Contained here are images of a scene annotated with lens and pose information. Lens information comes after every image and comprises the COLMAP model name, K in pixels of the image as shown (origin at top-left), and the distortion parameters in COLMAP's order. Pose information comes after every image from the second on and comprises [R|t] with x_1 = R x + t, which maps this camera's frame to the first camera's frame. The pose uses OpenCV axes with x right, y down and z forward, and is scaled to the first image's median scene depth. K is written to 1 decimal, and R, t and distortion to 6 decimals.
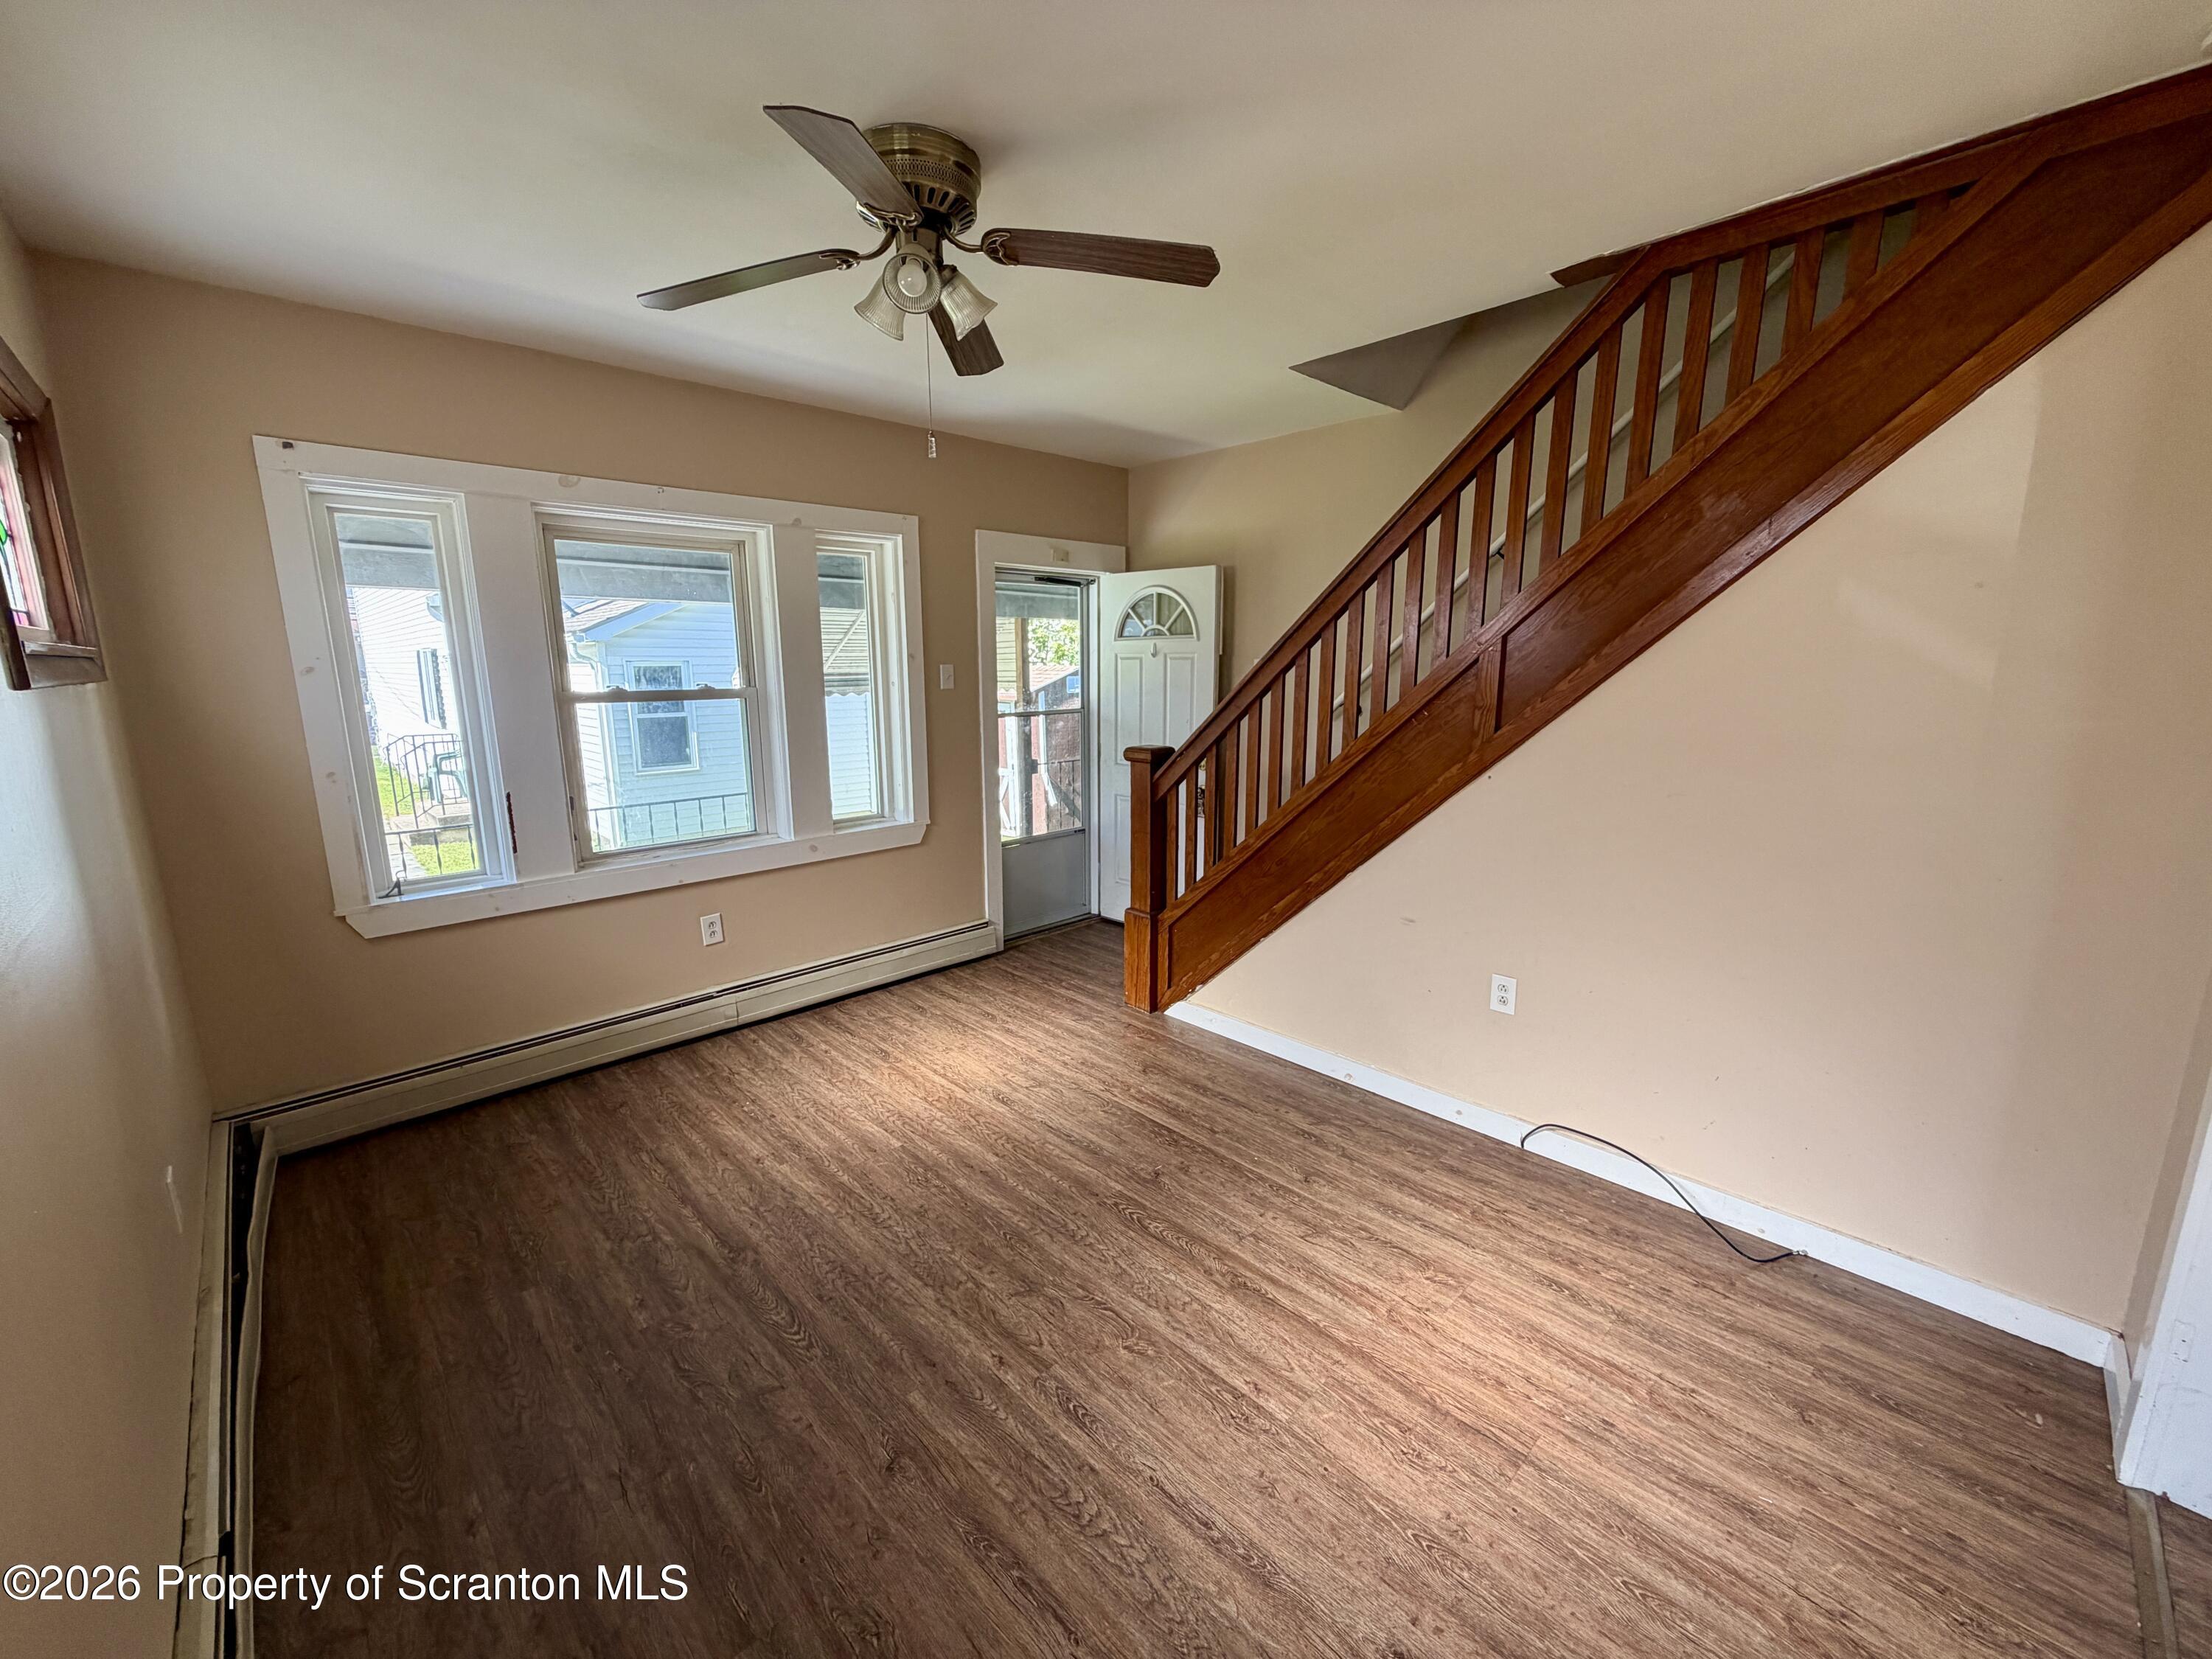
lens RADIAL K [[879.1, 0, 1104.5], [0, 879.1, 828.1], [0, 0, 1]] dist [0.001963, -0.000398]
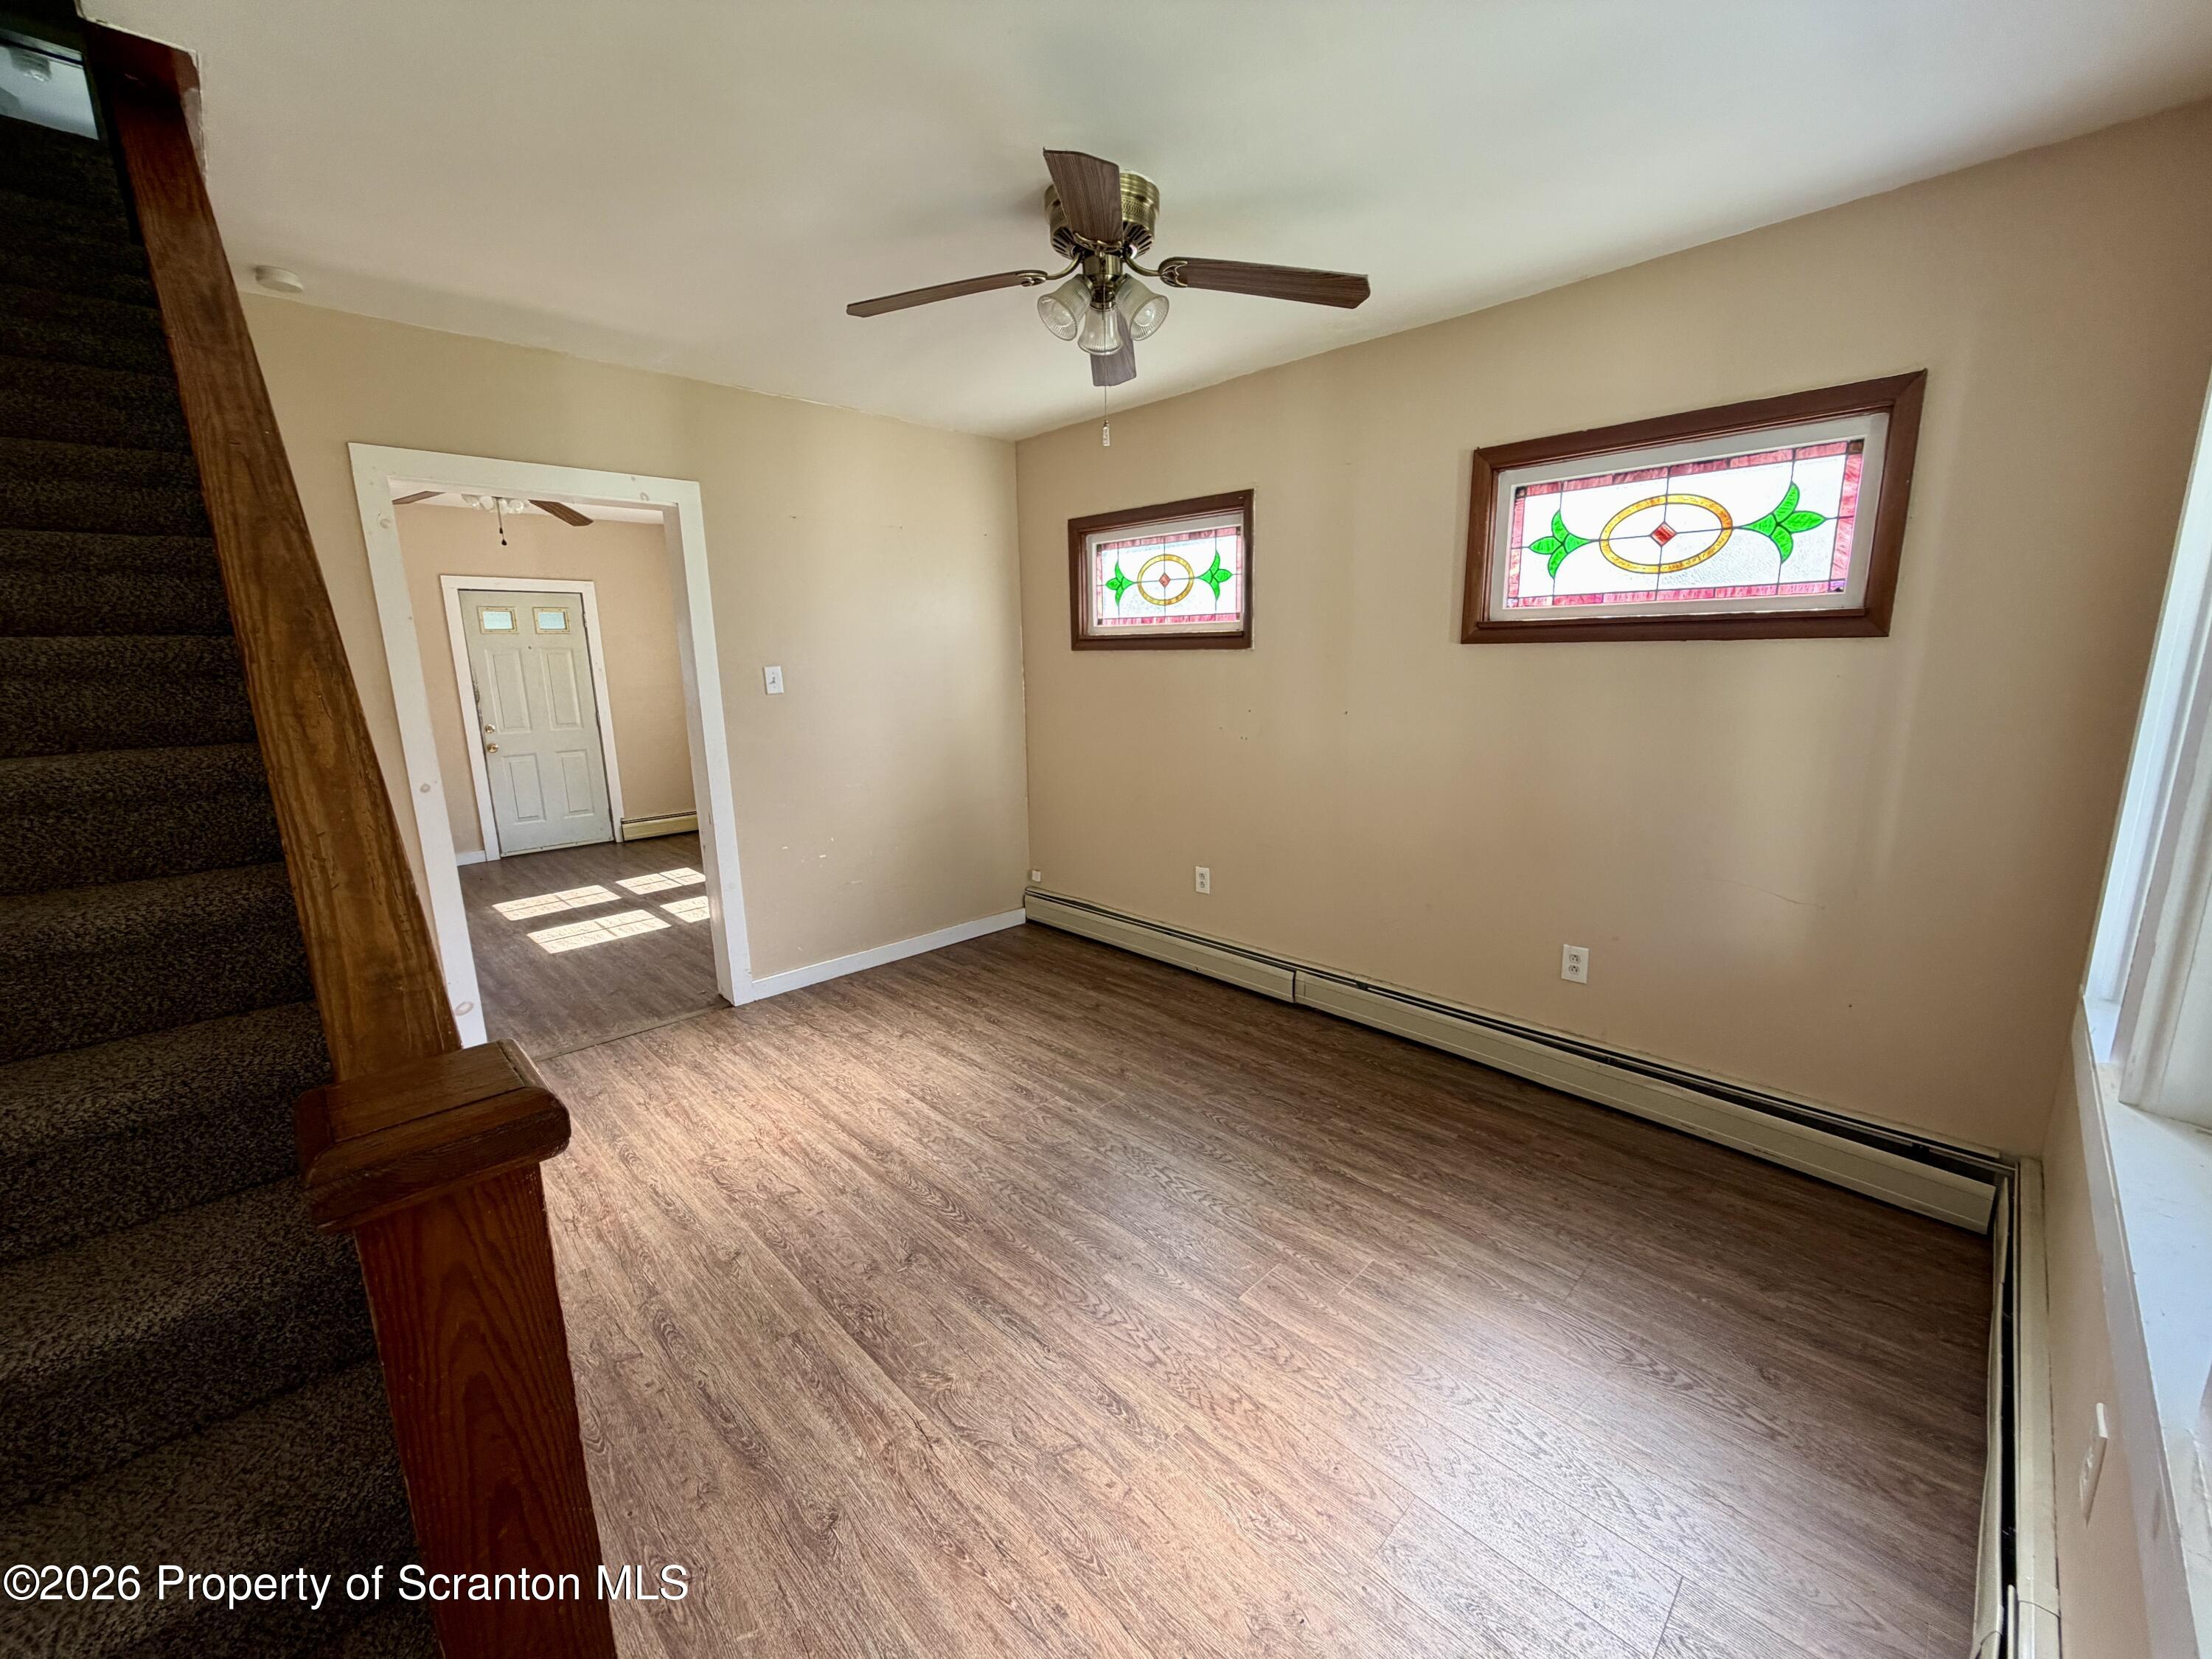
lens RADIAL K [[879.1, 0, 1096.8], [0, 879.1, 828.3], [0, 0, 1]] dist [0.001963, -0.000398]
pose [[-0.999653, 0.026214, 0.002713, -0.147493], [0.025265, 0.923971, 0.381627, -0.332778], [0.007497, 0.381563, -0.924312, 1.807555]]
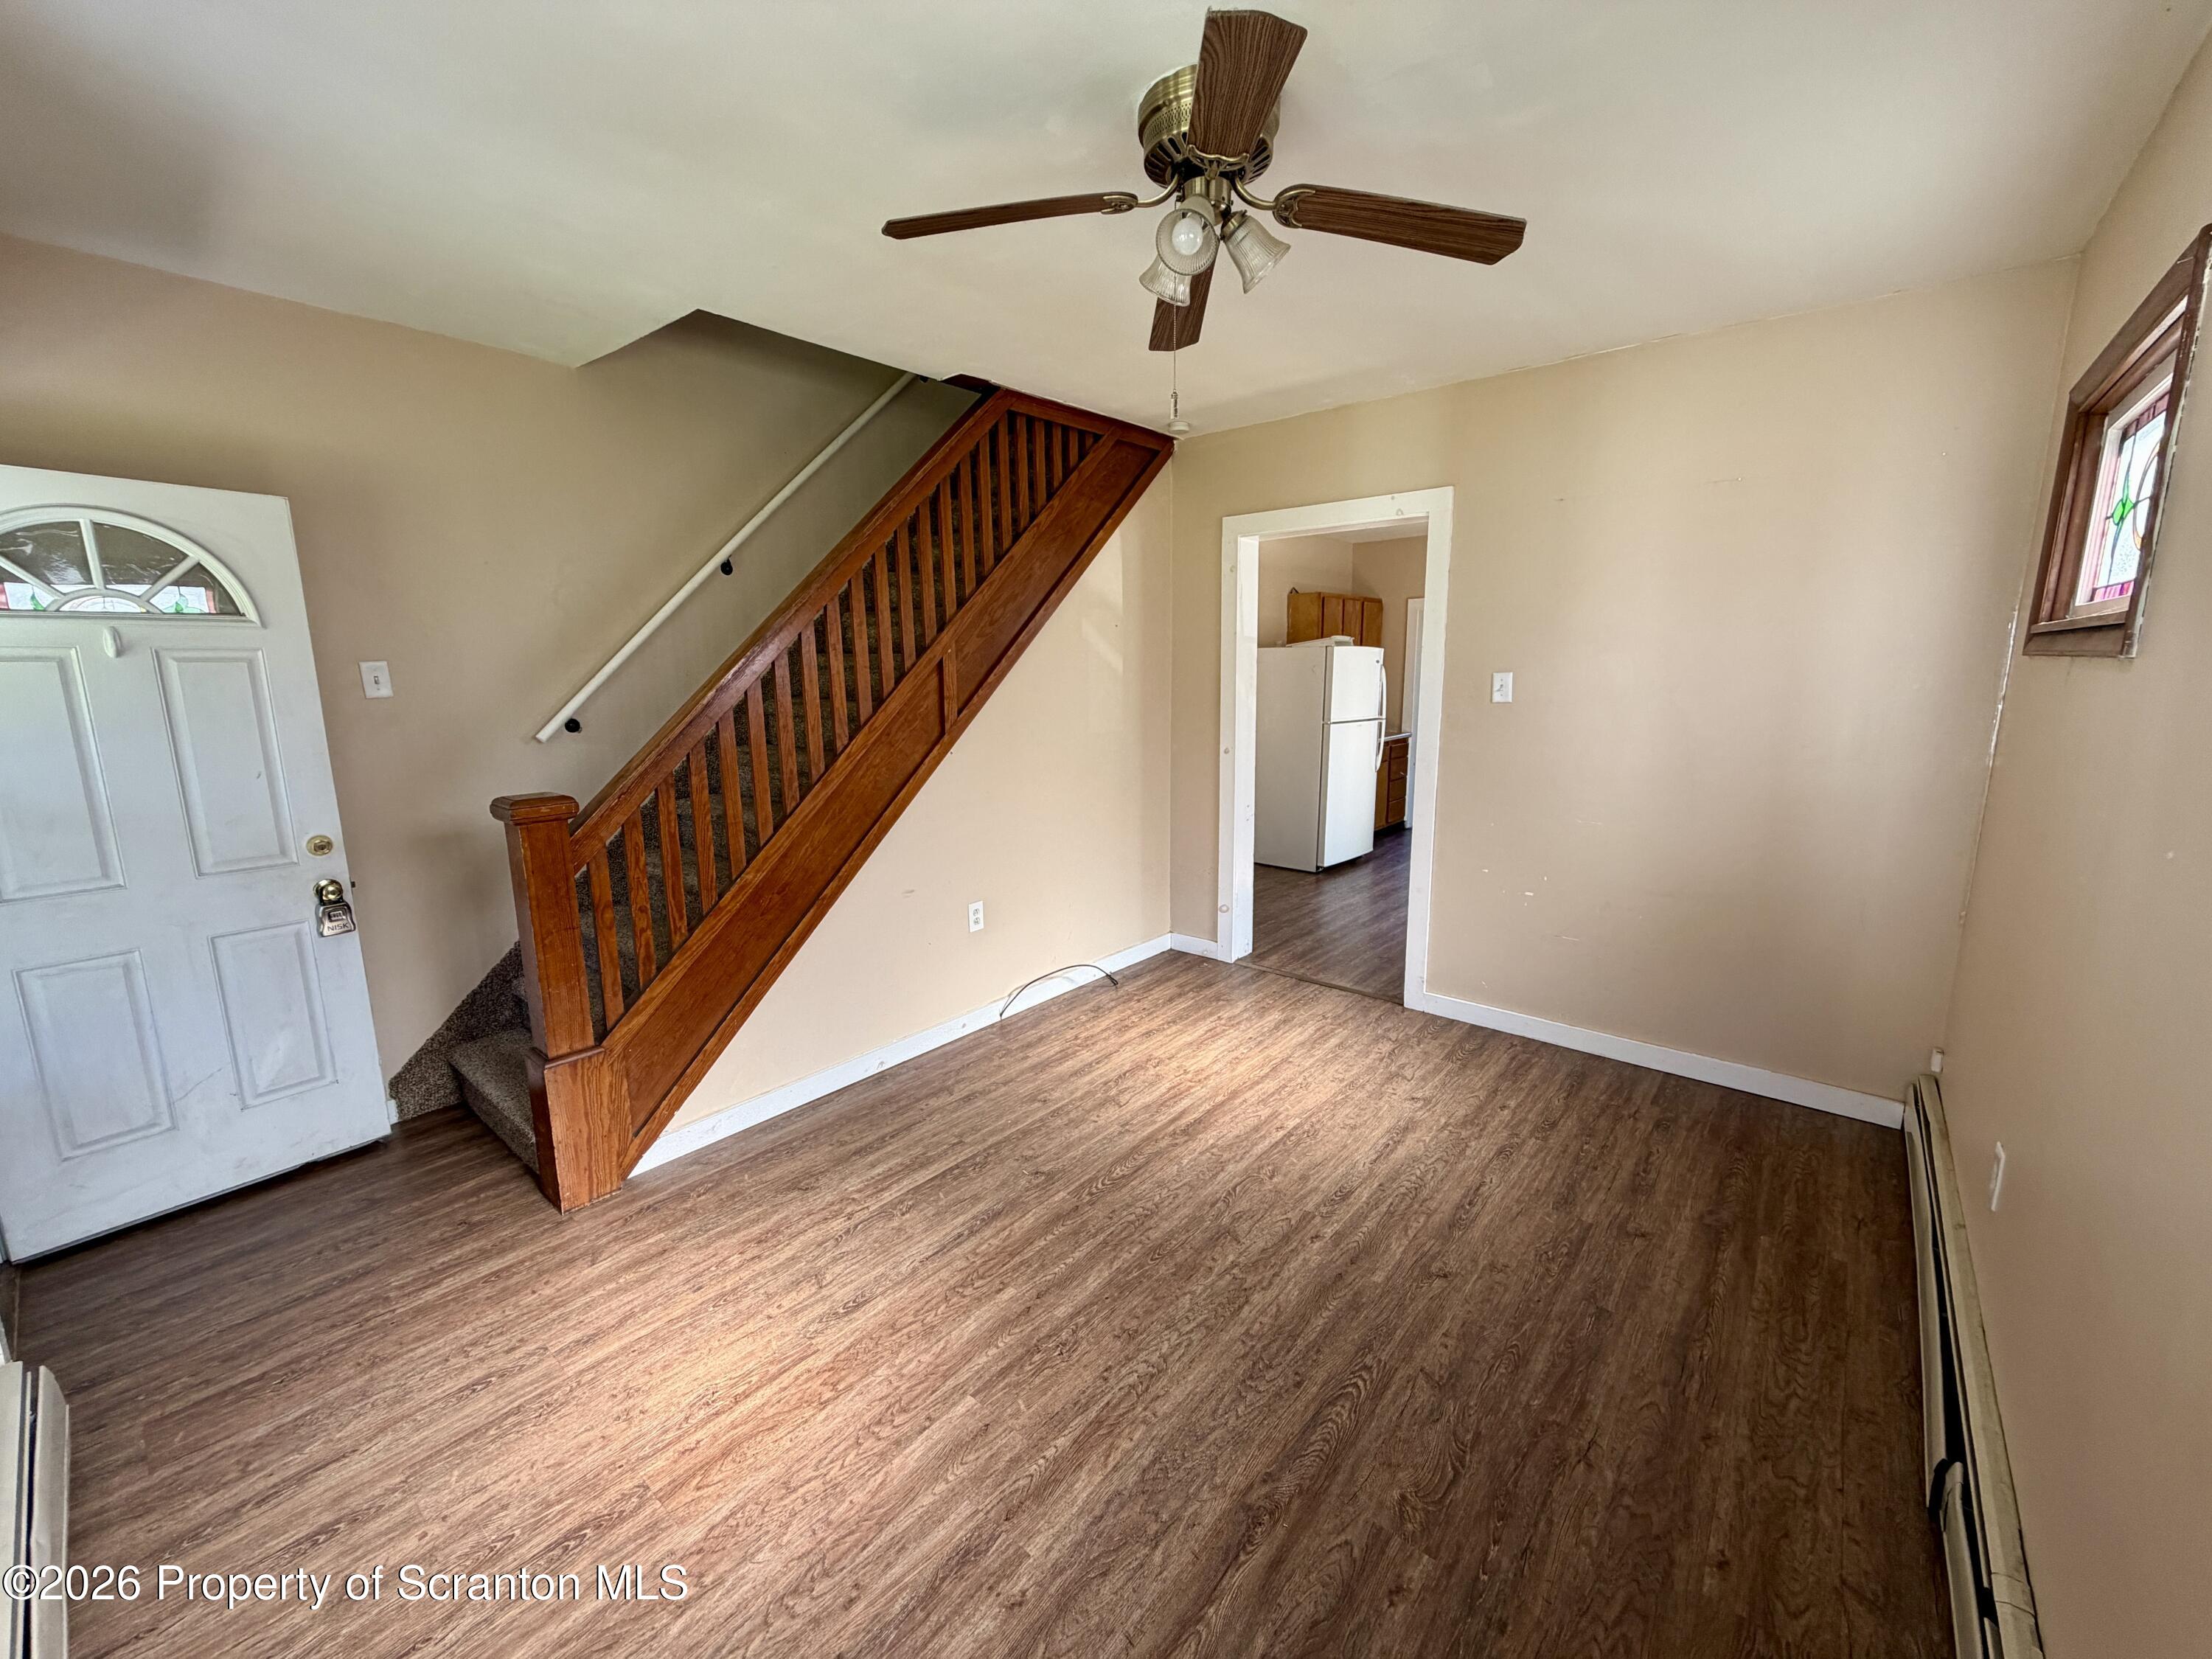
lens RADIAL K [[879.1, 0, 1100.6], [0, 879.1, 823.1], [0, 0, 1]] dist [0.001963, -0.000398]
pose [[-0.100506, -0.167944, 0.980660, -0.952457], [0.197851, 0.962592, 0.185127, -0.172699], [-0.975066, 0.212631, -0.063519, 1.018429]]
